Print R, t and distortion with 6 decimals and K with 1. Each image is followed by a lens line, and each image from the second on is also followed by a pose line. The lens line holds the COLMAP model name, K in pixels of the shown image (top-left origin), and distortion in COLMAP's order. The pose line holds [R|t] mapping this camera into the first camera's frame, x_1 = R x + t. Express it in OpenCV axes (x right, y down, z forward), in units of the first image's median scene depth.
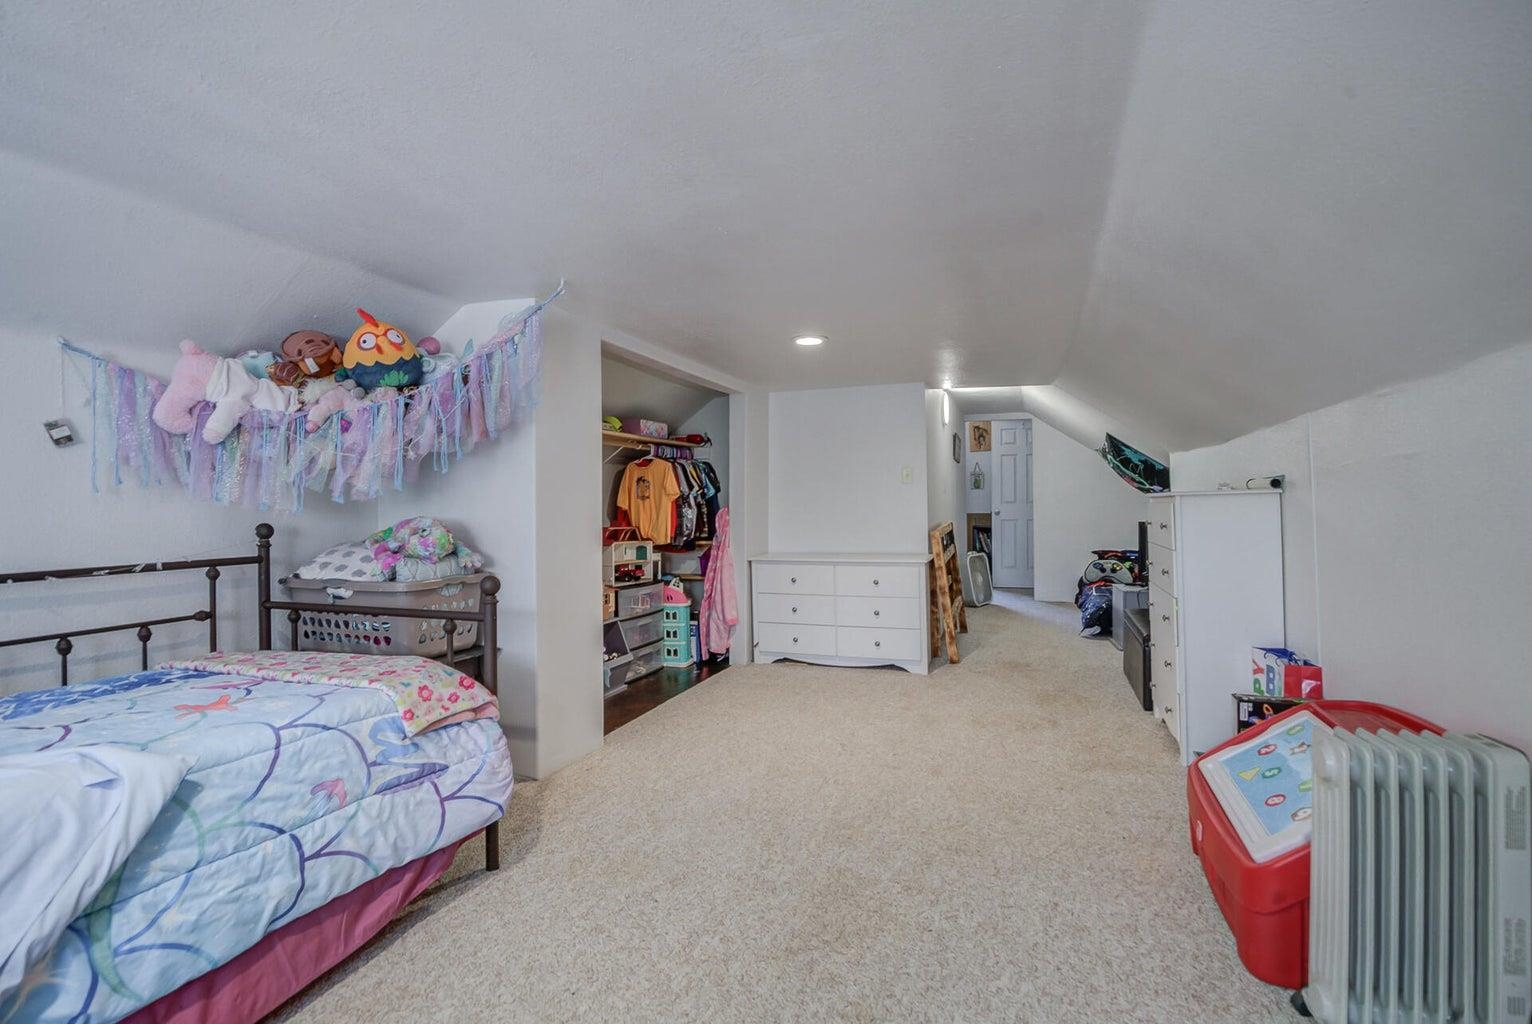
lens RADIAL K [[717.6, 0, 766.0], [0, 717.6, 512.0], [0, 0, 1]] dist [-0.031413, 0.005802]
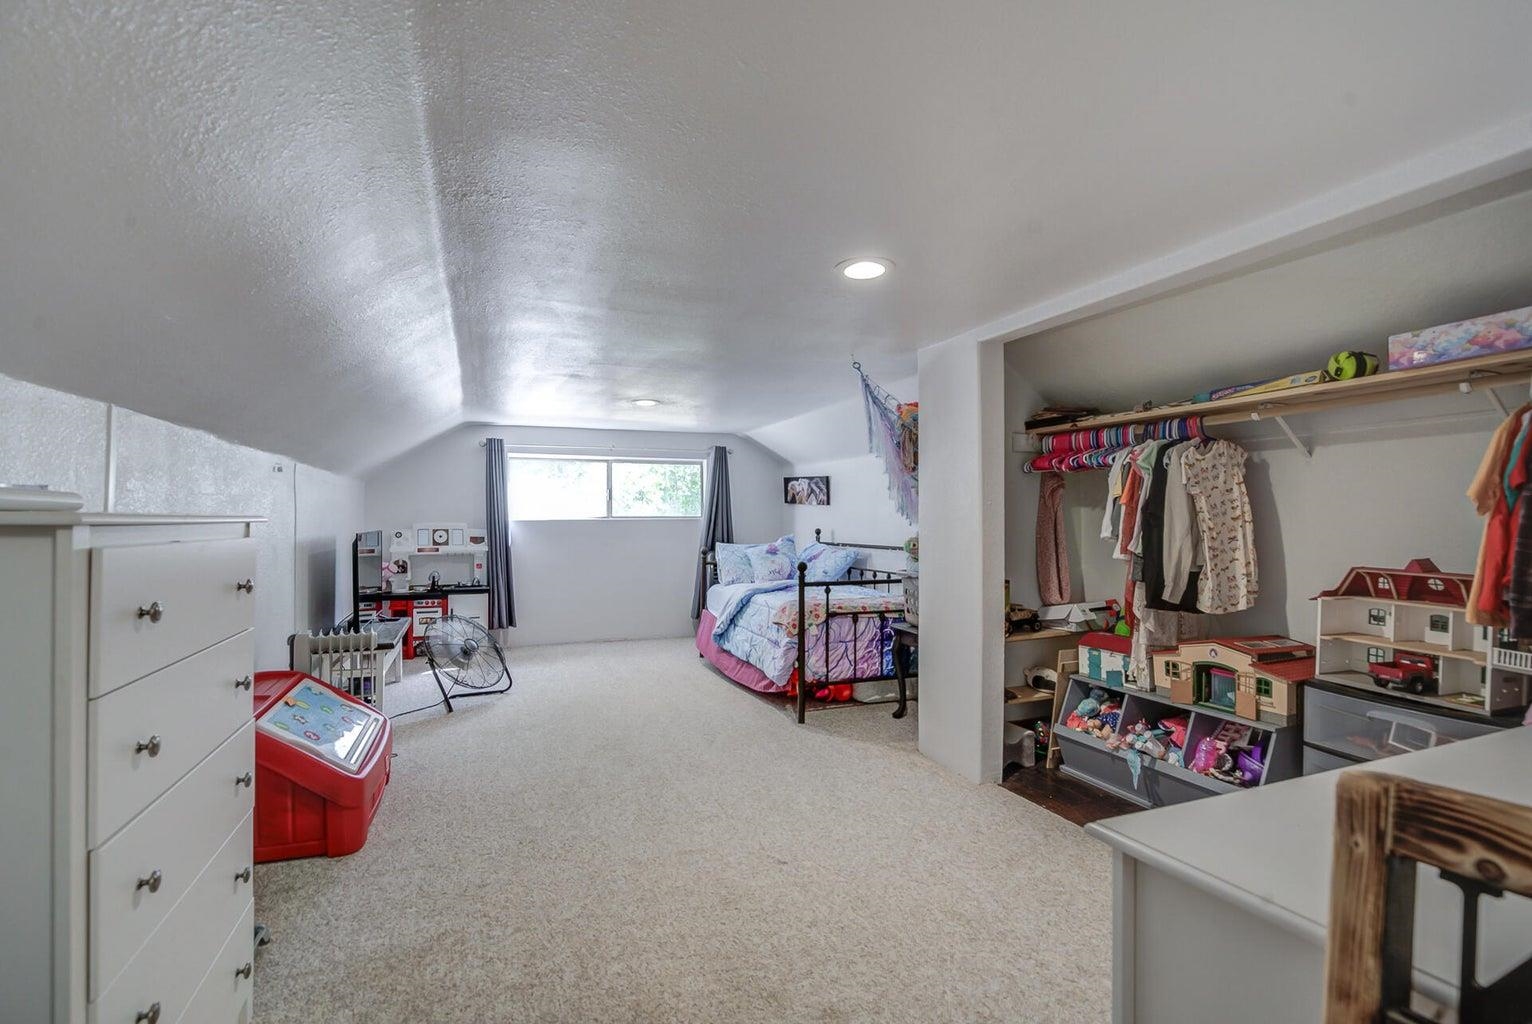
lens RADIAL K [[717.6, 0, 766.0], [0, 717.6, 512.0], [0, 0, 1]] dist [-0.031413, 0.005802]
pose [[-0.741225, 0.007087, -0.671219, 0.632105], [0.004081, 0.999973, 0.006051, -0.032196], [0.671244, 0.001746, -0.741234, 1.608412]]
